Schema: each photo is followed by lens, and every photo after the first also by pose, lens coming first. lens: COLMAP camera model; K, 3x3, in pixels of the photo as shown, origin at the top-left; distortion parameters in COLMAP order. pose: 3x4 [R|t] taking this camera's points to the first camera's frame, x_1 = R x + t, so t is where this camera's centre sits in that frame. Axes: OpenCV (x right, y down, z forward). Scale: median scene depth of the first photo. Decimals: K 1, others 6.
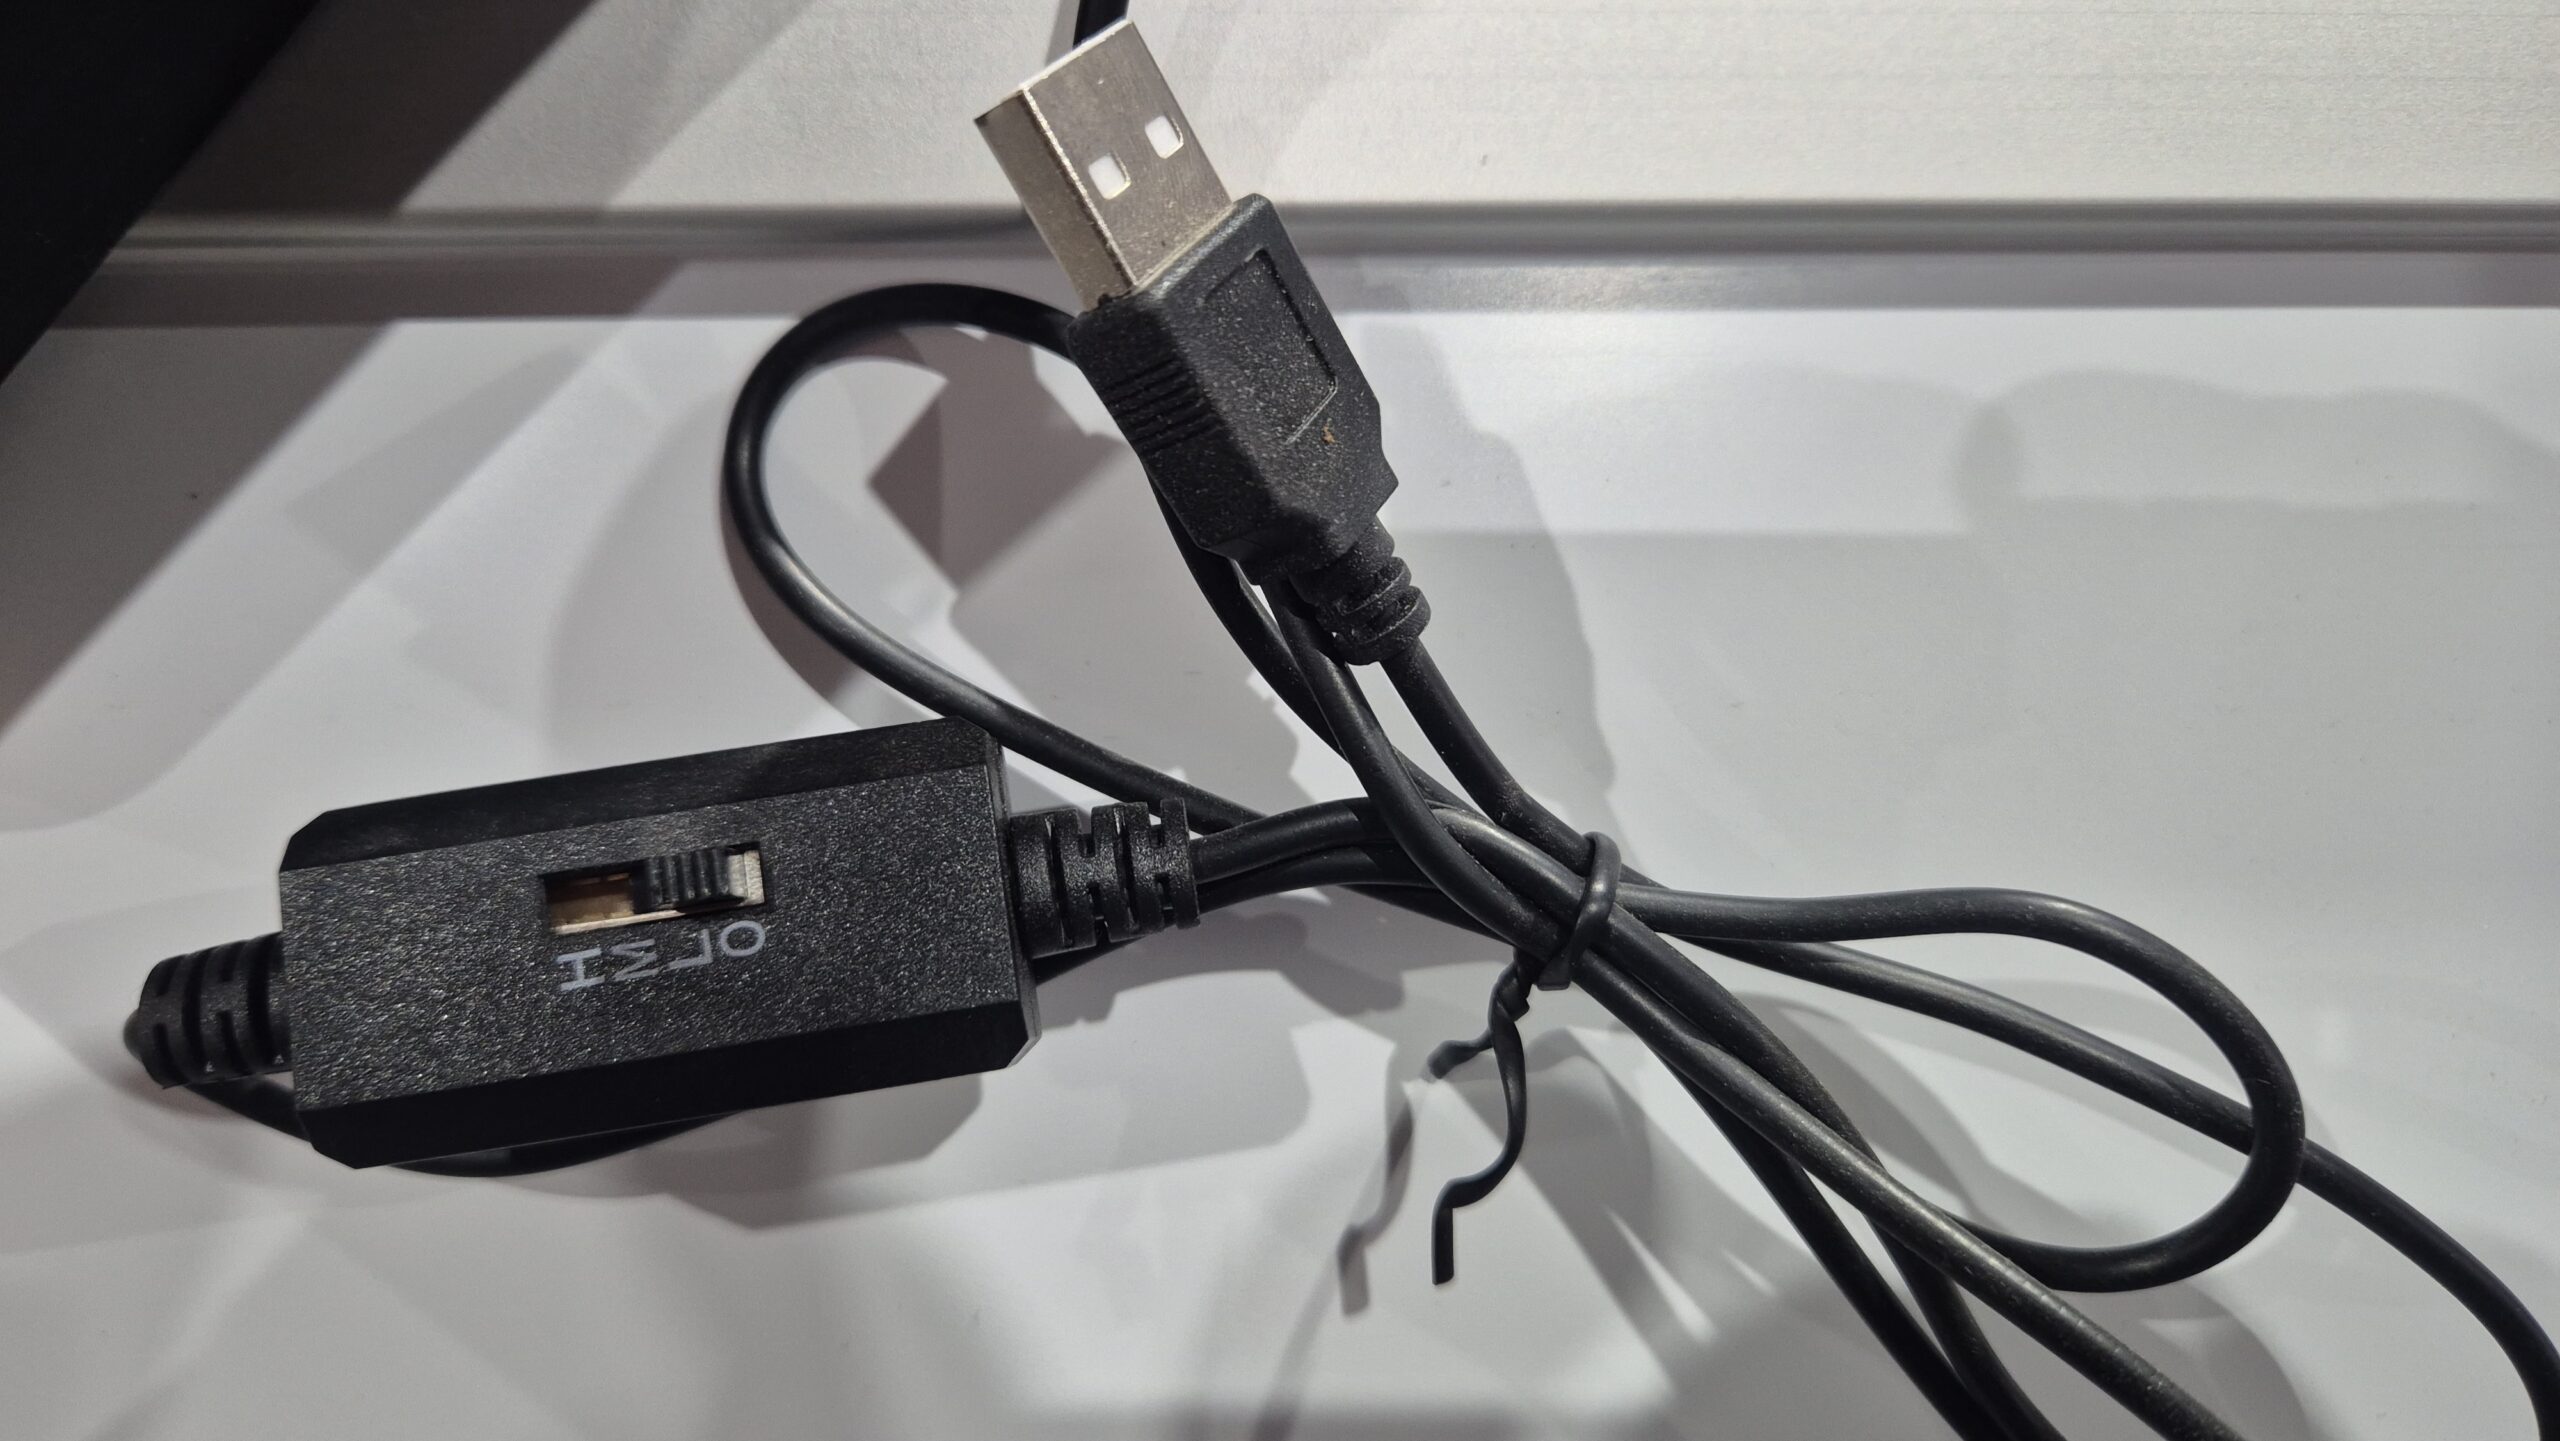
lens RADIAL K [[1837.9, 0, 1280.0], [0, 1837.9, 720.5], [0, 0, 1]] dist [-0.003993, -0.000070]
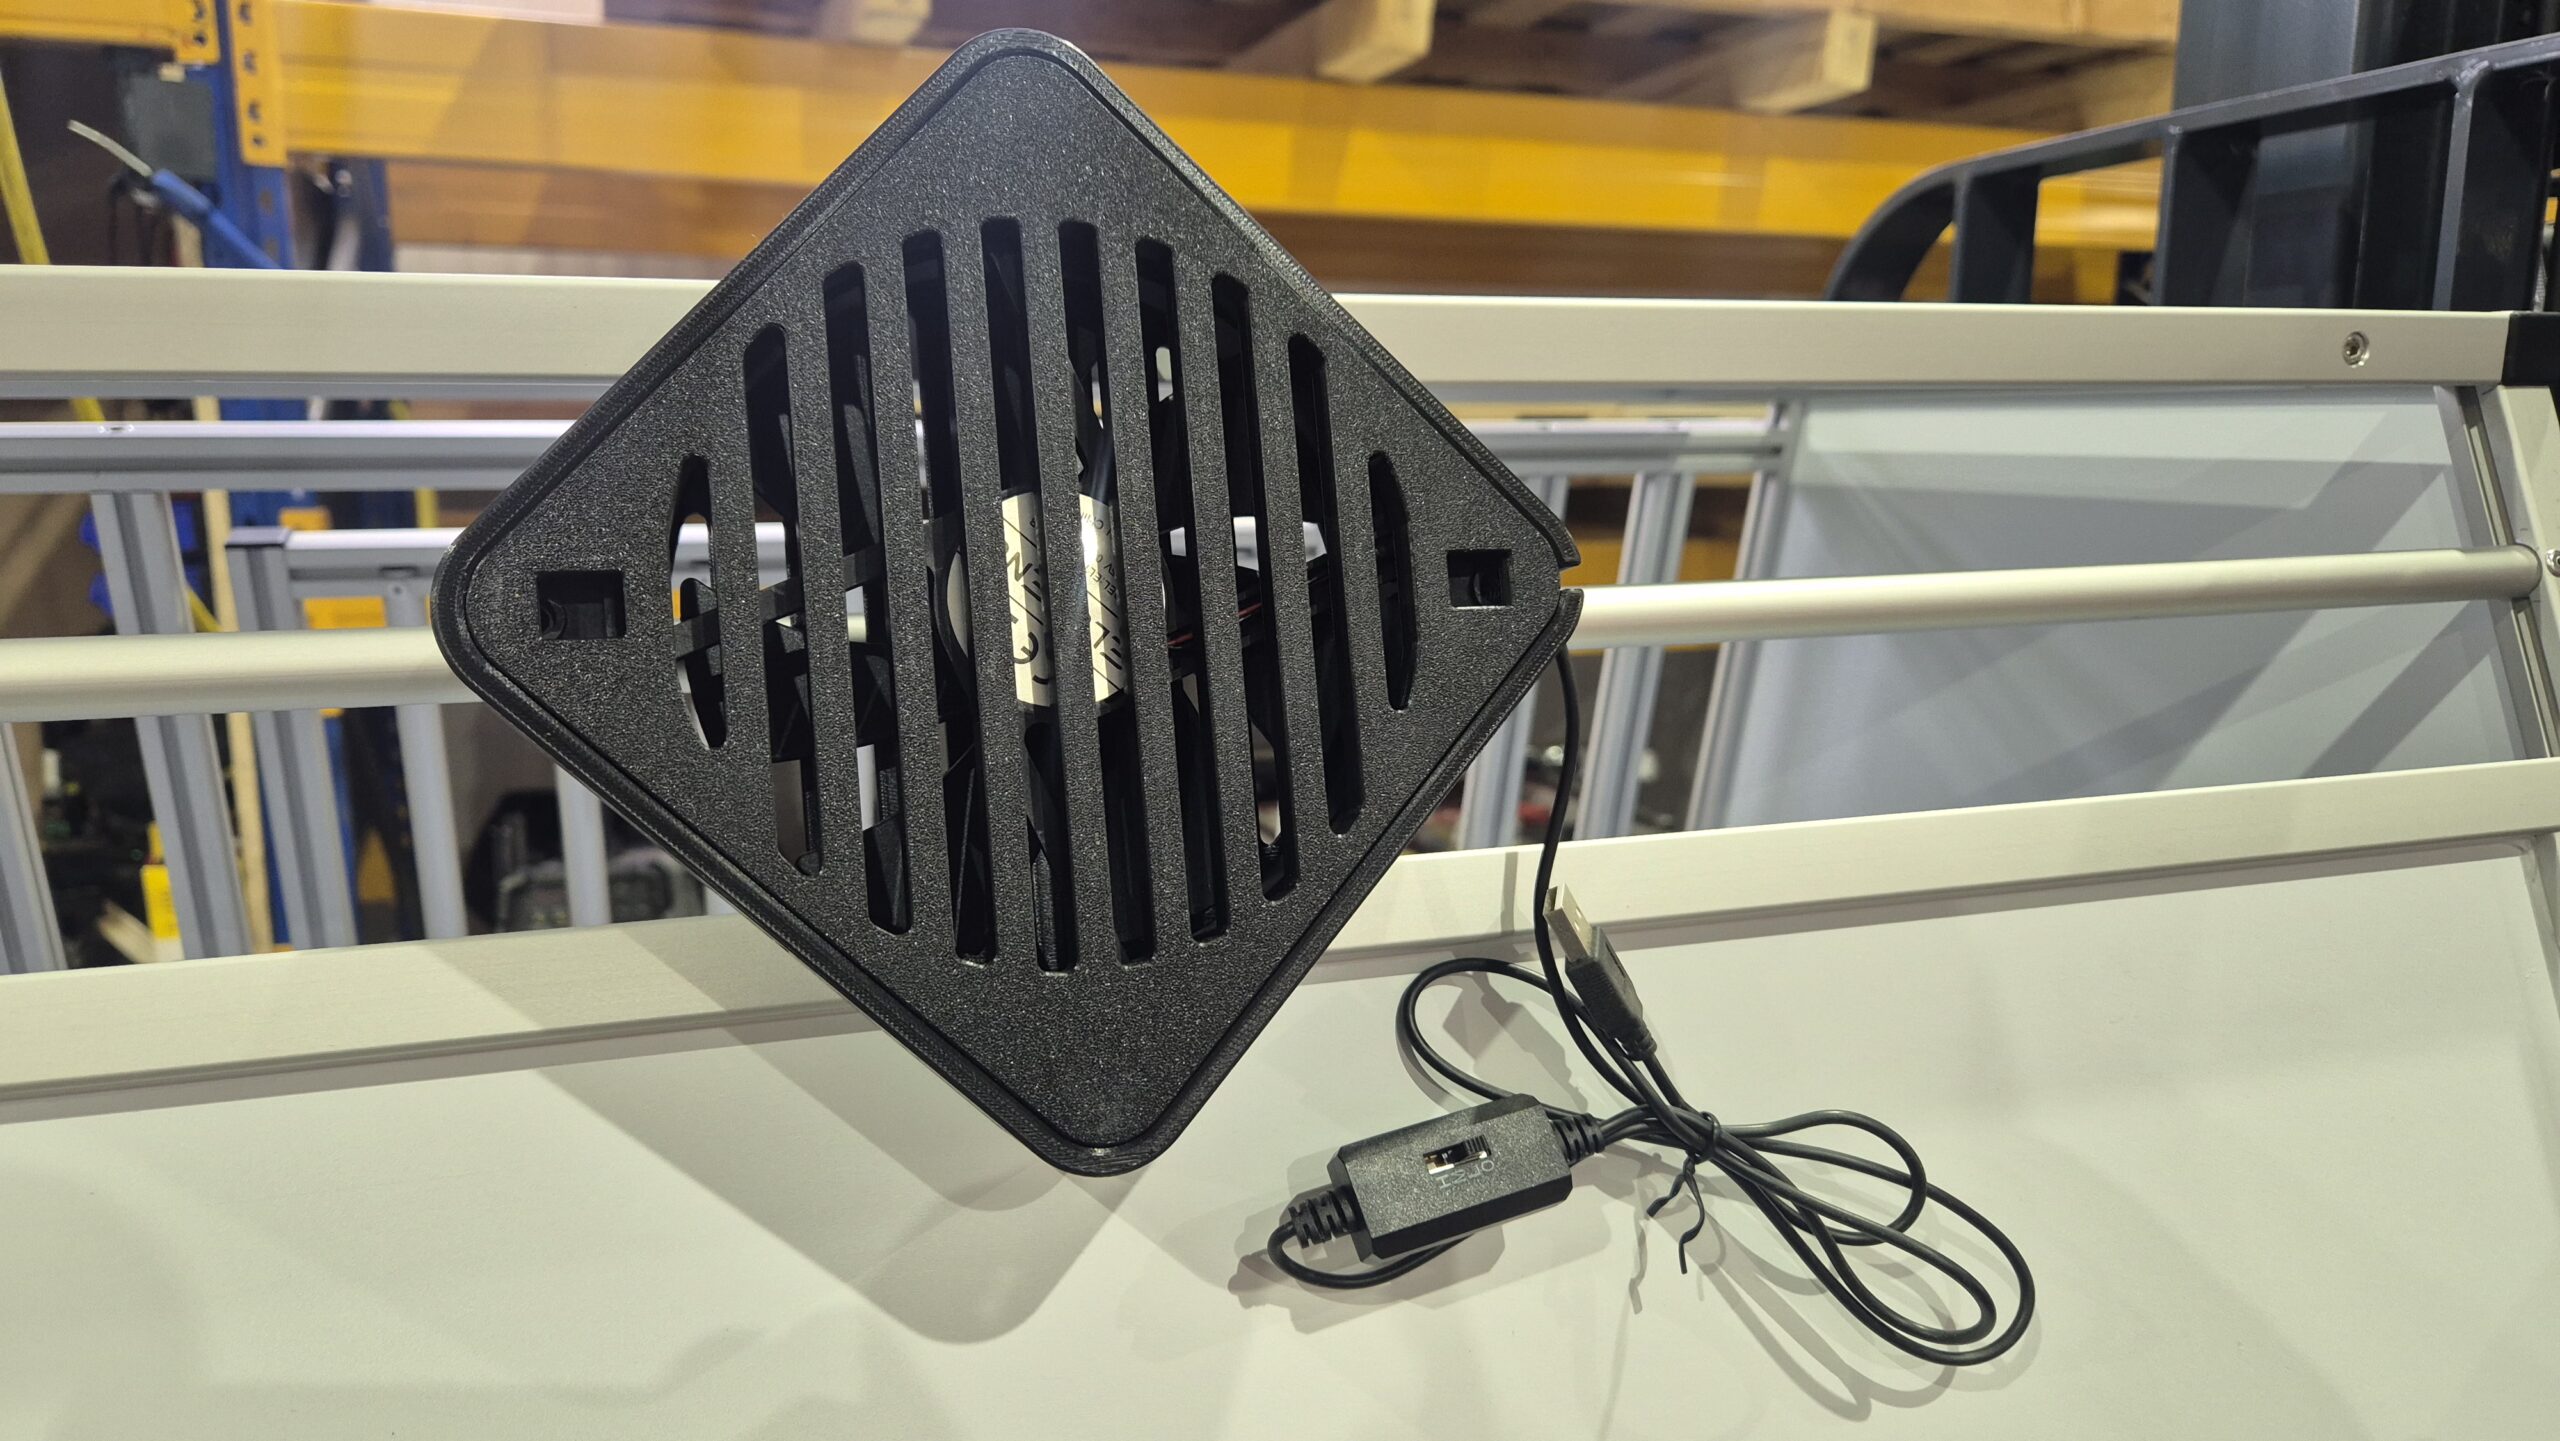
lens RADIAL K [[1837.9, 0, 1280.0], [0, 1837.9, 720.5], [0, 0, 1]] dist [-0.003993, -0.000070]
pose [[0.962762, -0.058873, 0.263862, -1.309470], [0.139574, 0.944111, -0.298618, 0.266764], [-0.231535, 0.324327, 0.917172, -1.915478]]
